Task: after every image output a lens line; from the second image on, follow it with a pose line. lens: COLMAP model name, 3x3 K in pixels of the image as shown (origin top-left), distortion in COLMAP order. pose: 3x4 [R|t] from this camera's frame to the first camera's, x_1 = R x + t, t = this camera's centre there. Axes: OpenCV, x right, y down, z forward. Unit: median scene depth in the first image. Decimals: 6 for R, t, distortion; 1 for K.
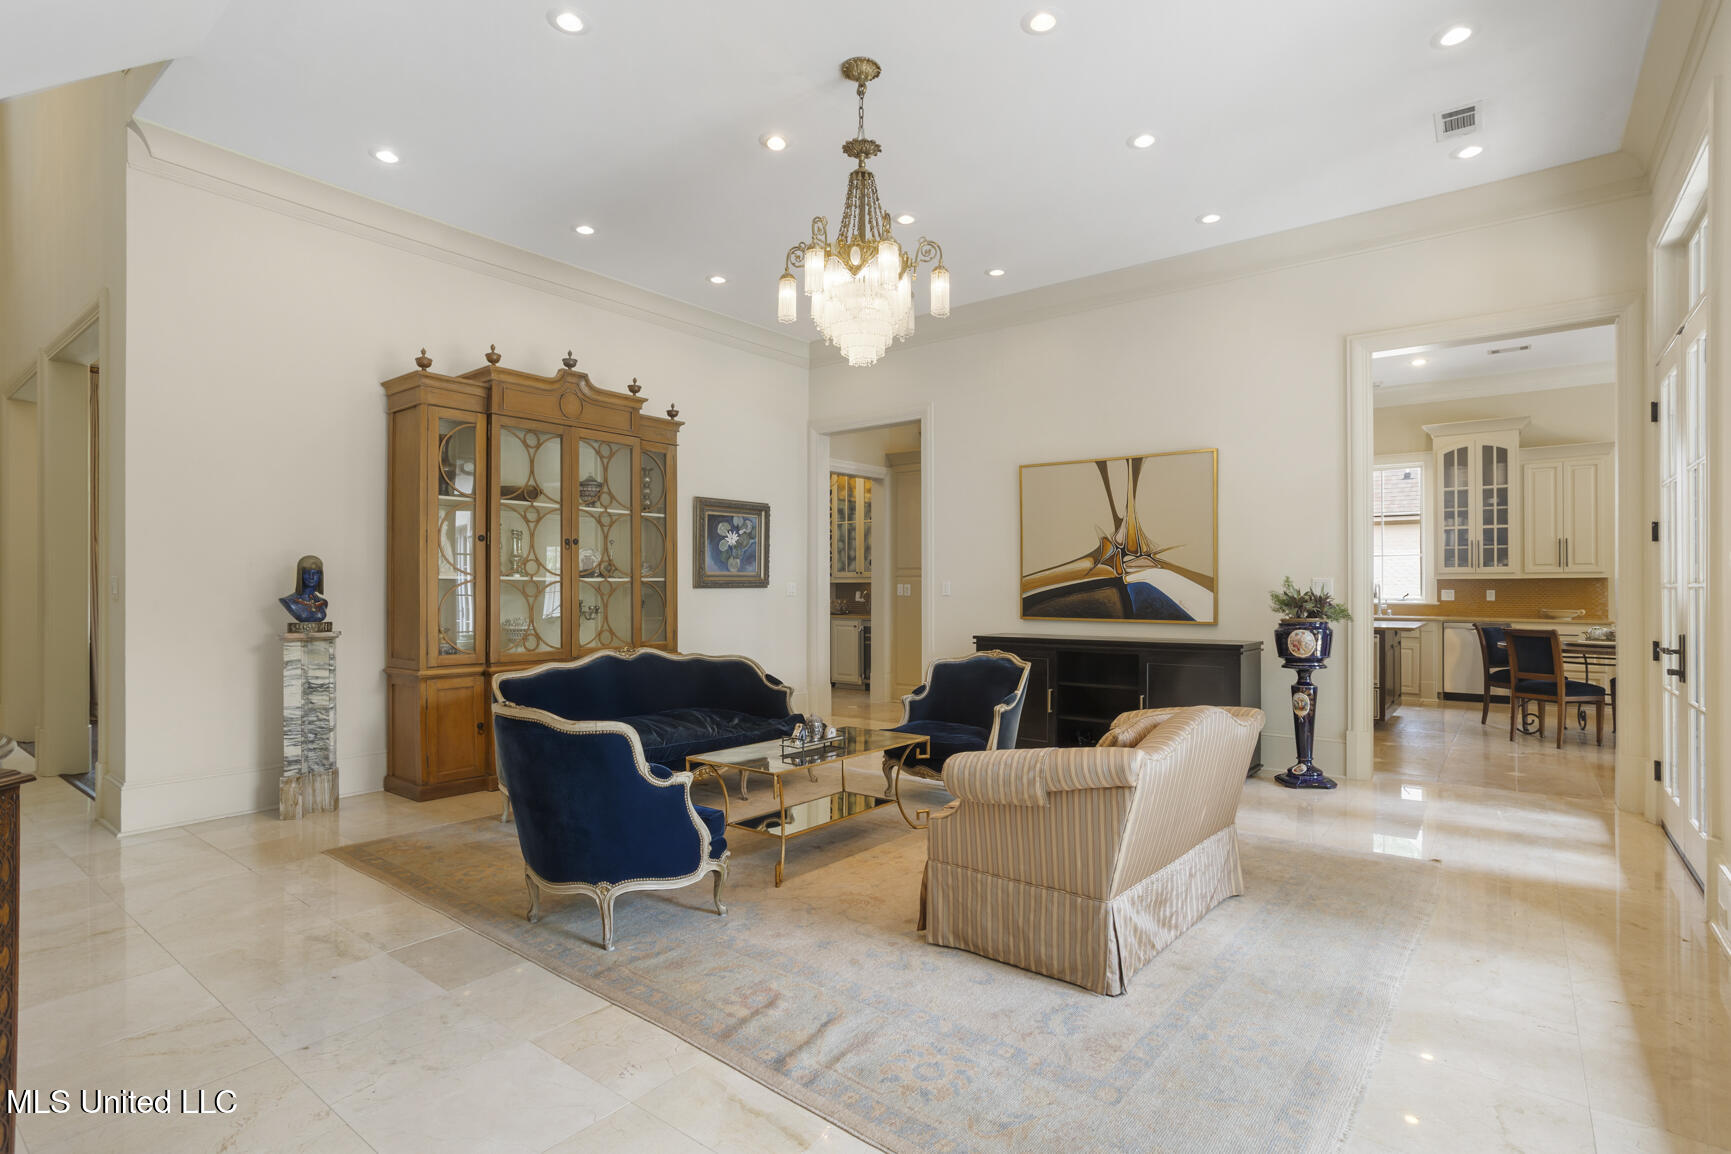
lens RADIAL K [[847.0, 0, 870.4], [0, 847.0, 584.9], [0, 0, 1]] dist [-0.002387, 0.000324]
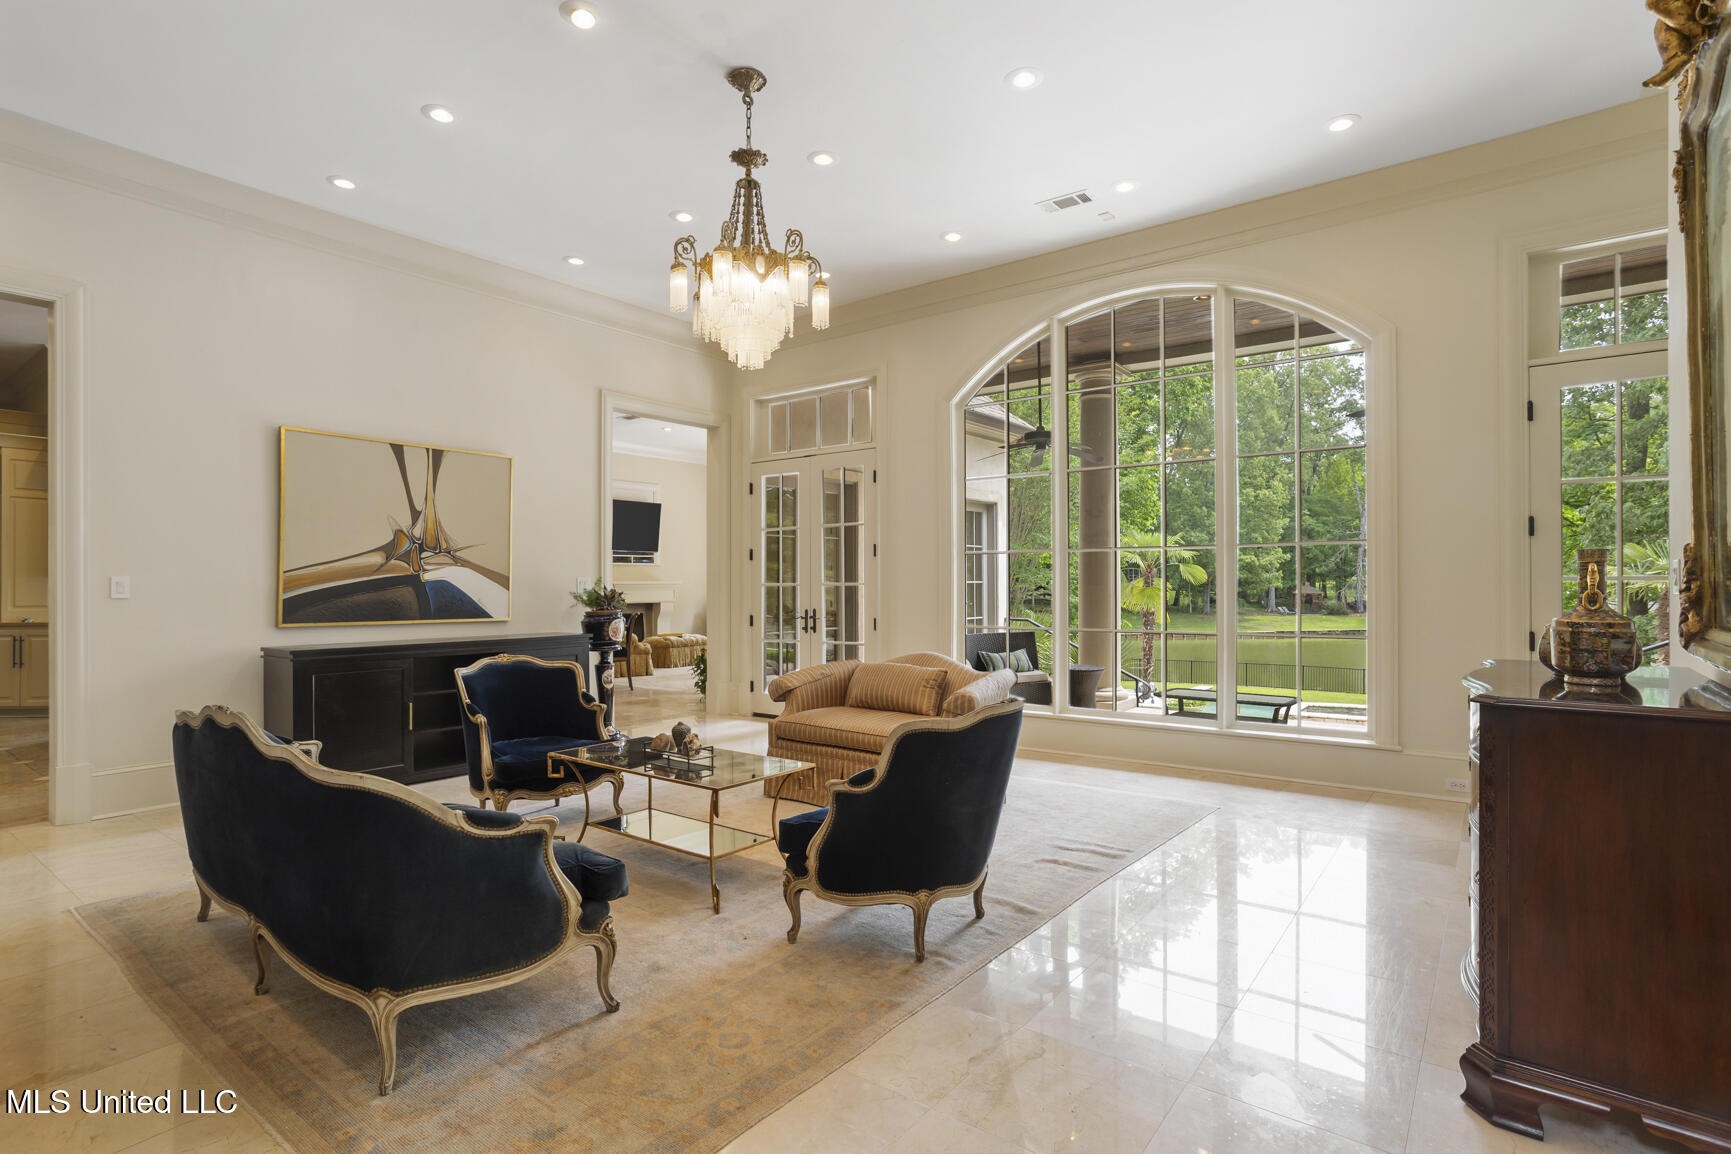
lens RADIAL K [[847.0, 0, 870.4], [0, 847.0, 584.9], [0, 0, 1]] dist [-0.002387, 0.000324]
pose [[-0.008354, 0.004530, 0.999955, -0.634717], [0.003286, 0.999984, -0.004503, 0.007741], [-0.999960, 0.003248, -0.008369, 0.528835]]
